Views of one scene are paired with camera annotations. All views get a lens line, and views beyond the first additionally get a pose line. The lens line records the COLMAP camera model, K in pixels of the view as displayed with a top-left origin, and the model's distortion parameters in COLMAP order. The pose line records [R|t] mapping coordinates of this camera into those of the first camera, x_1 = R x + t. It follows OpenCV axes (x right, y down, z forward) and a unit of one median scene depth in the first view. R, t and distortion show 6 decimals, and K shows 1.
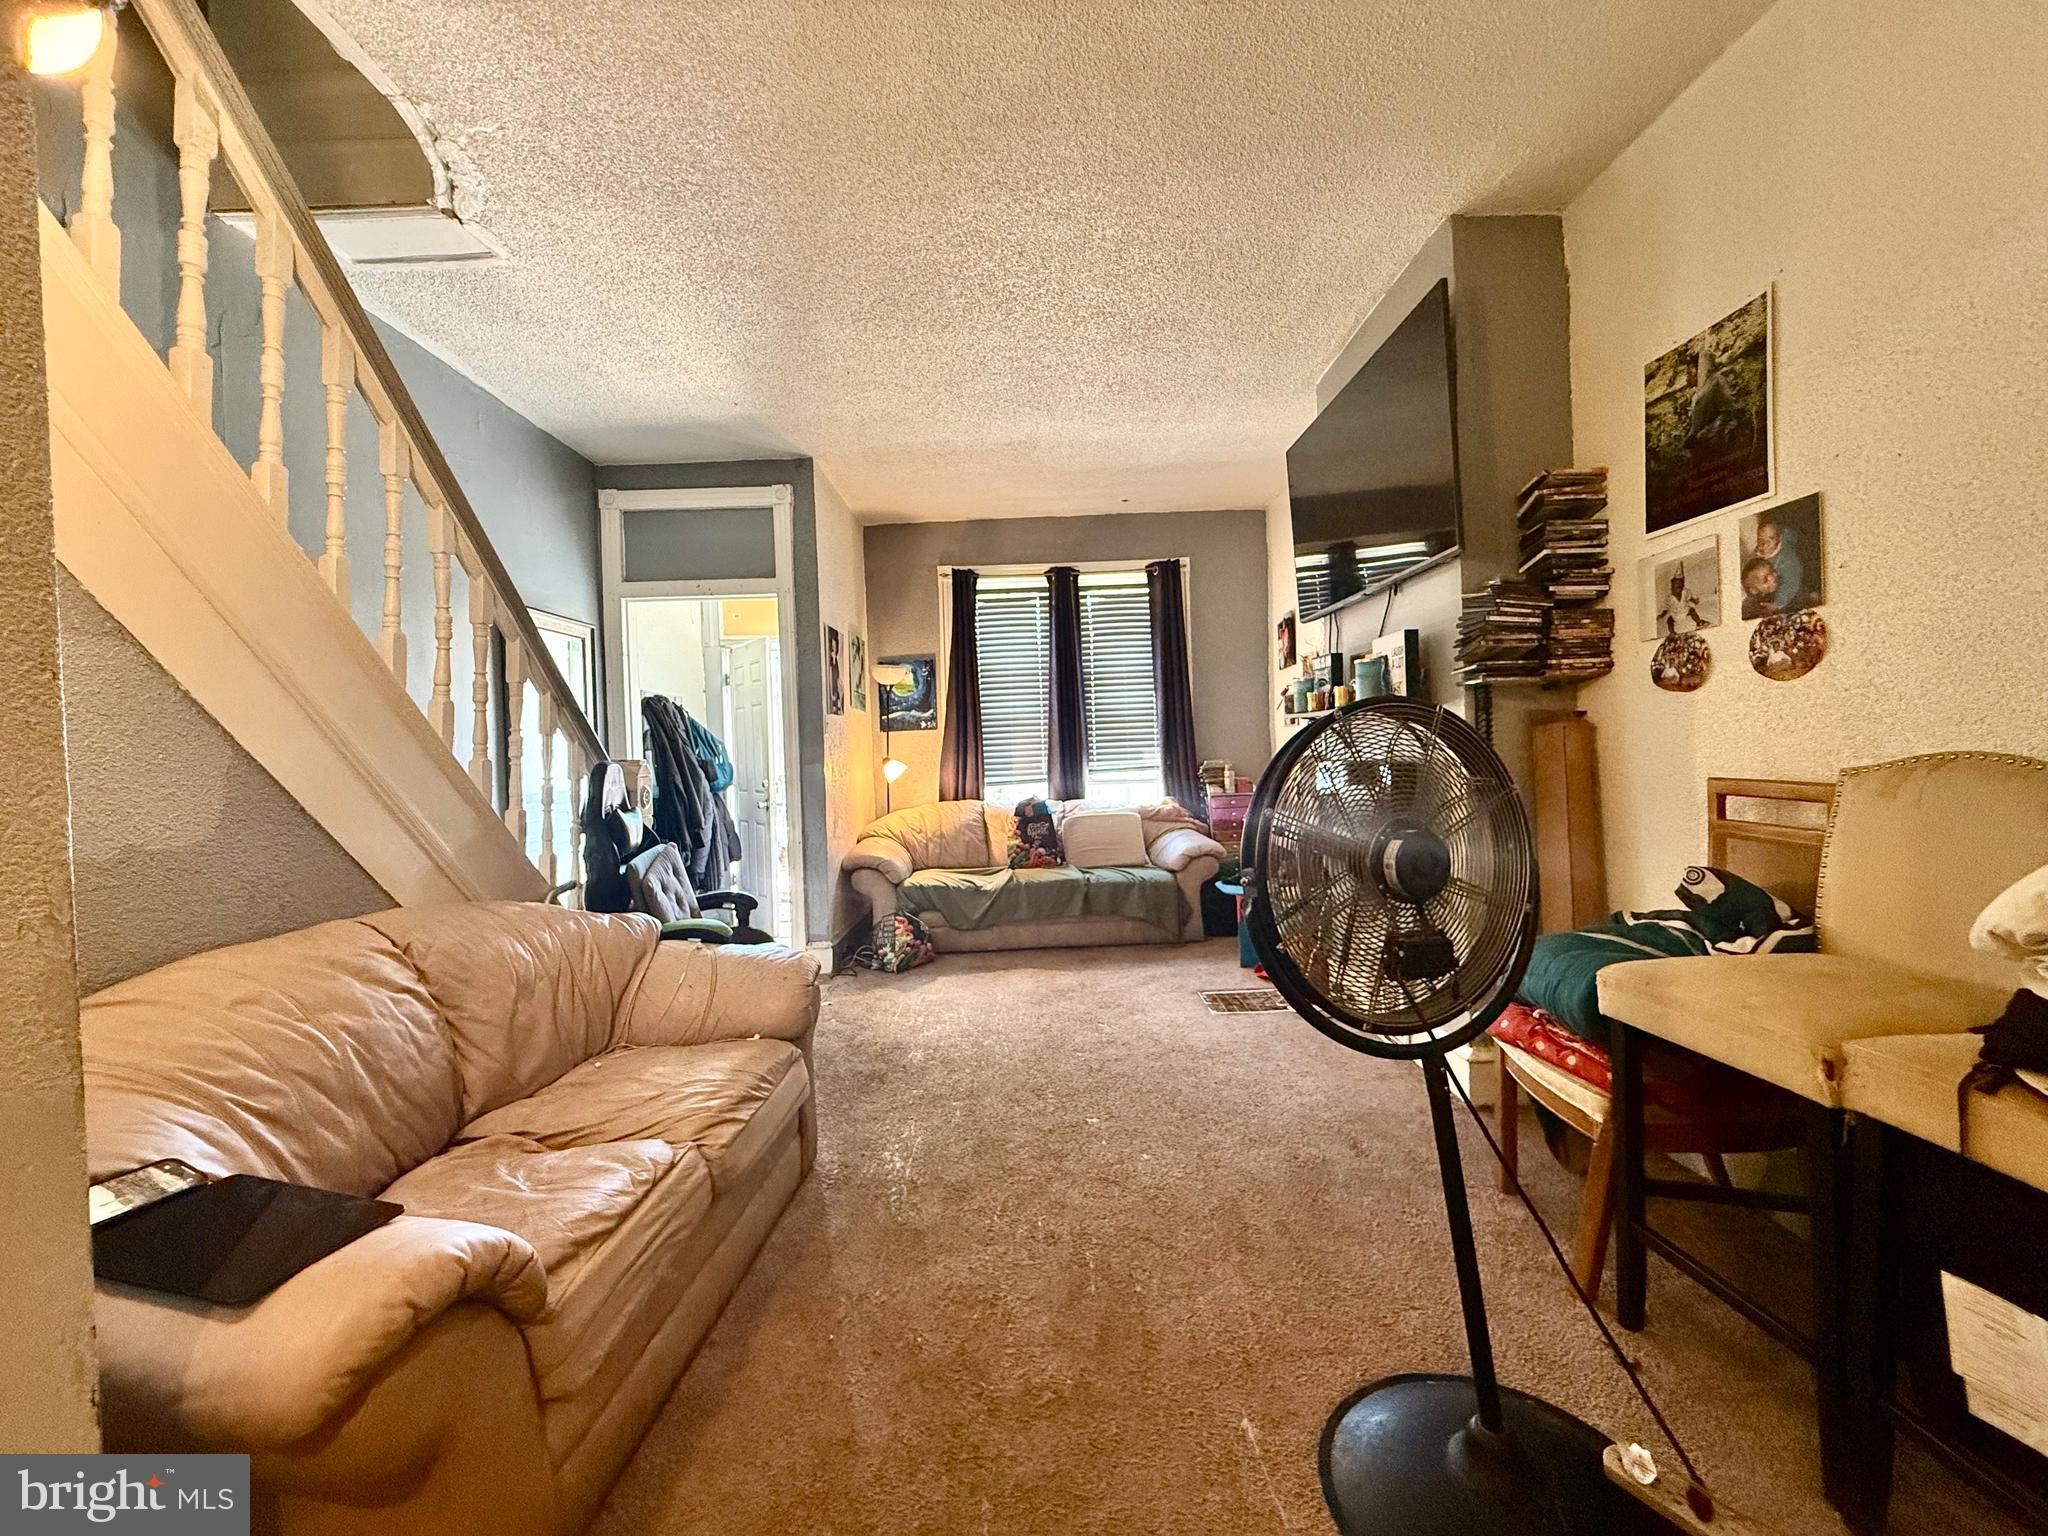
lens RADIAL K [[820.2, 0, 1030.6], [0, 820.2, 763.7], [0, 0, 1]] dist [-0.001251, 0.000519]
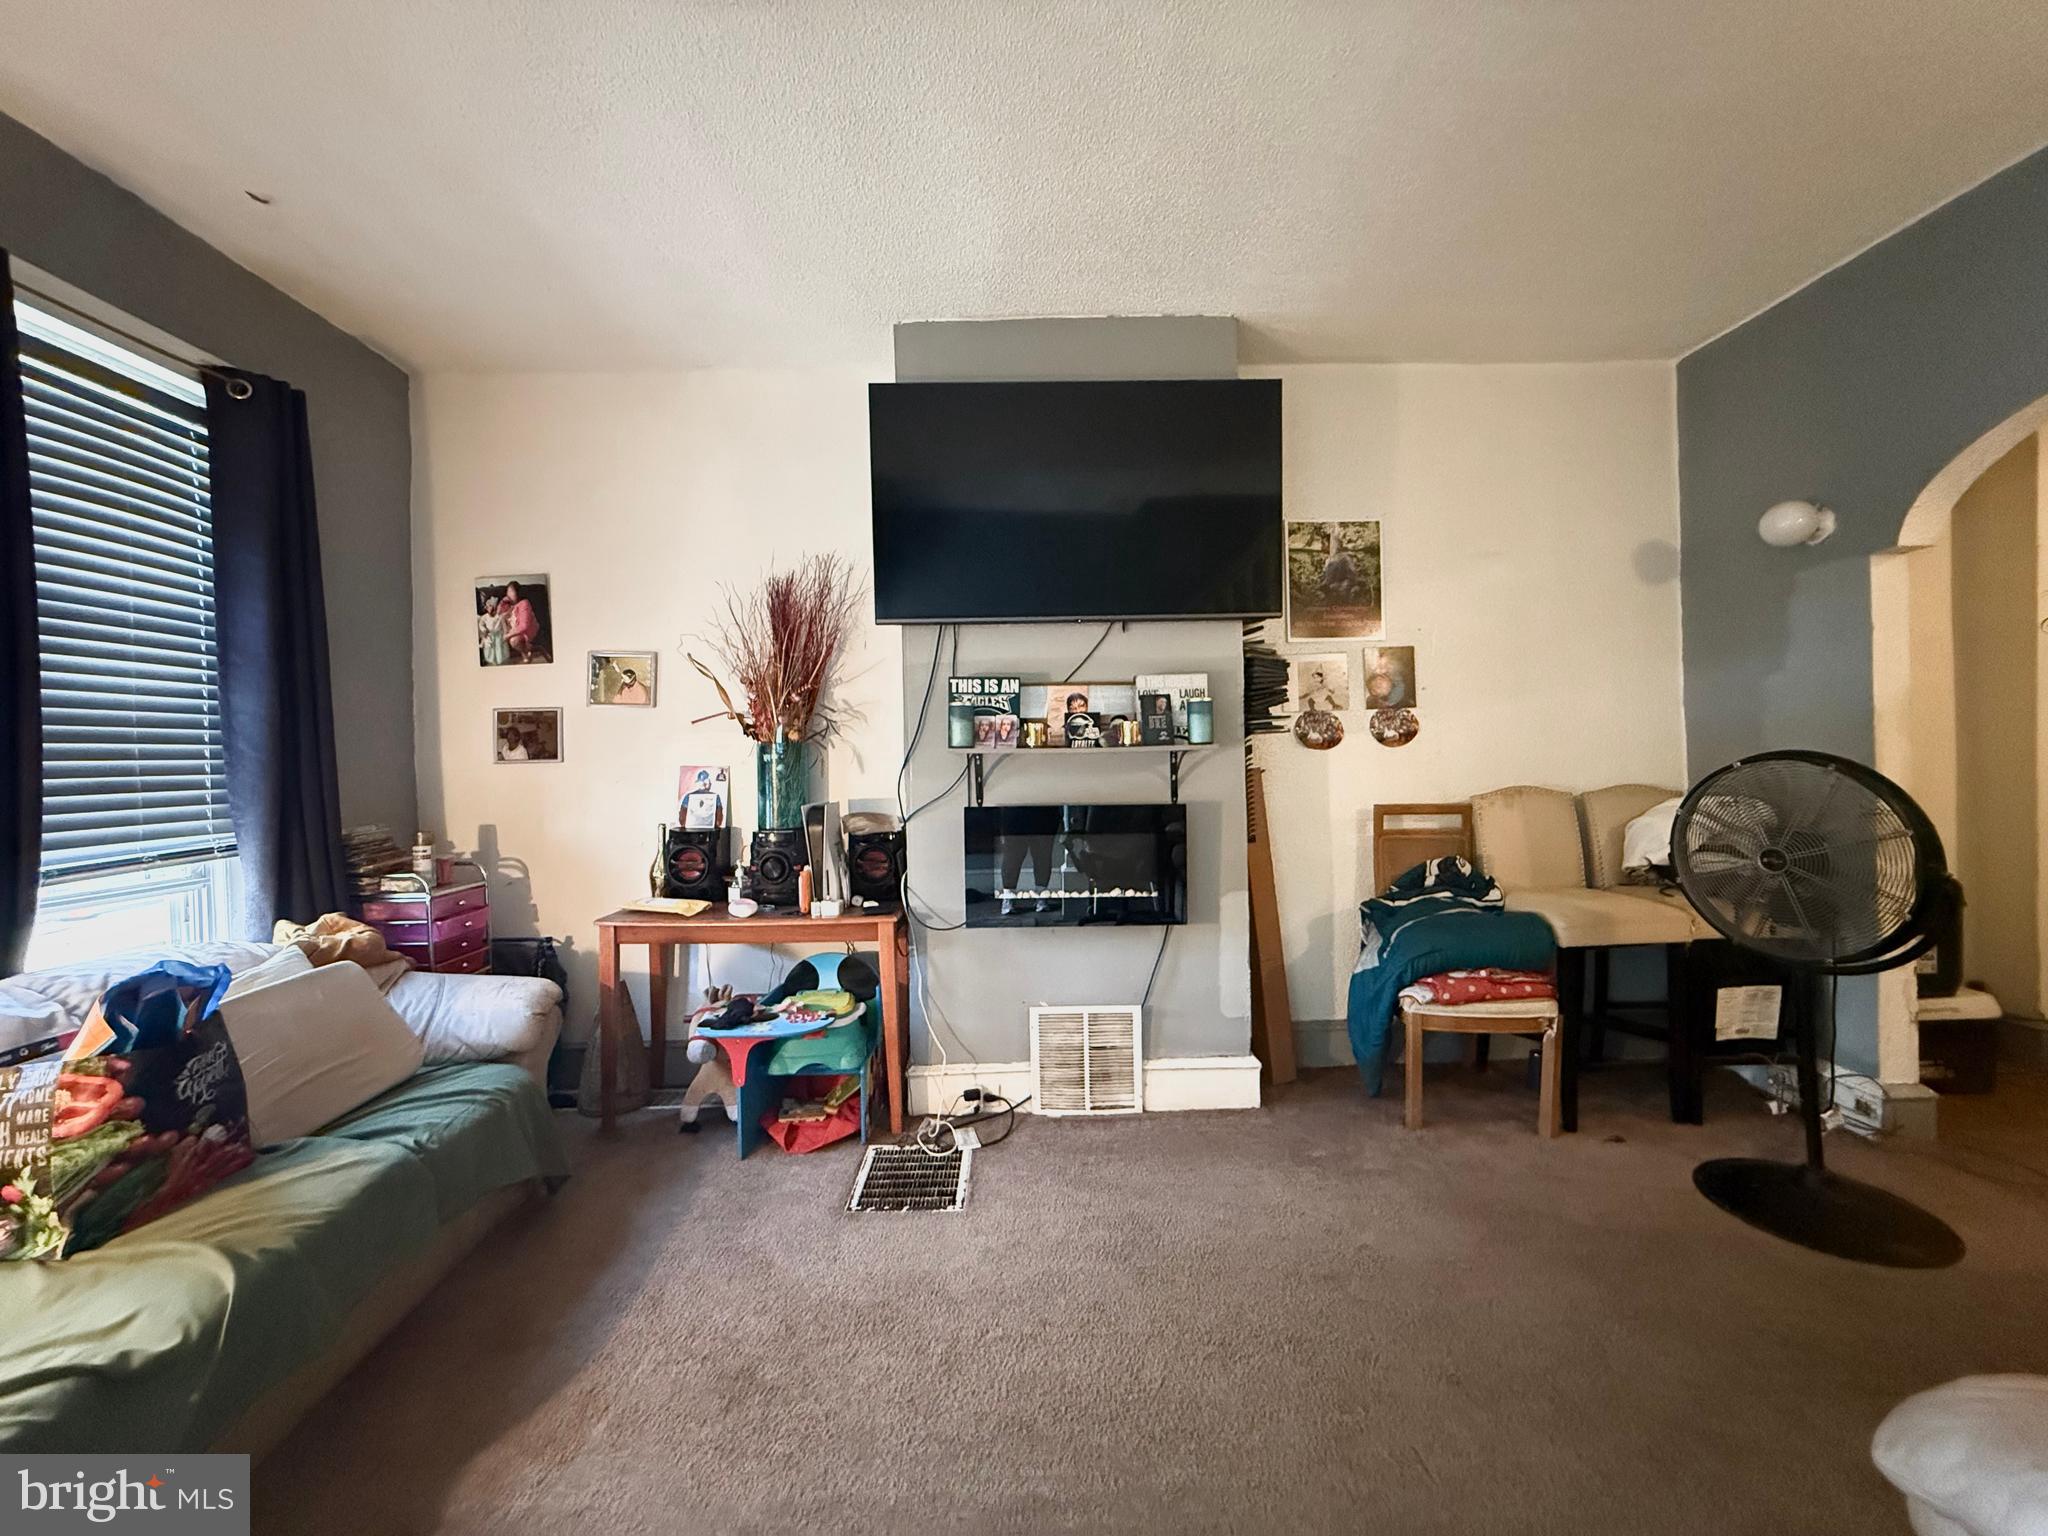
lens RADIAL K [[820.2, 0, 1025.6], [0, 820.2, 759.8], [0, 0, 1]] dist [-0.001251, 0.000519]
pose [[-0.006043, 0.028265, 0.999582, -0.756120], [0.033546, 0.999044, -0.028047, -0.047886], [-0.999419, 0.033363, -0.006986, 1.657936]]
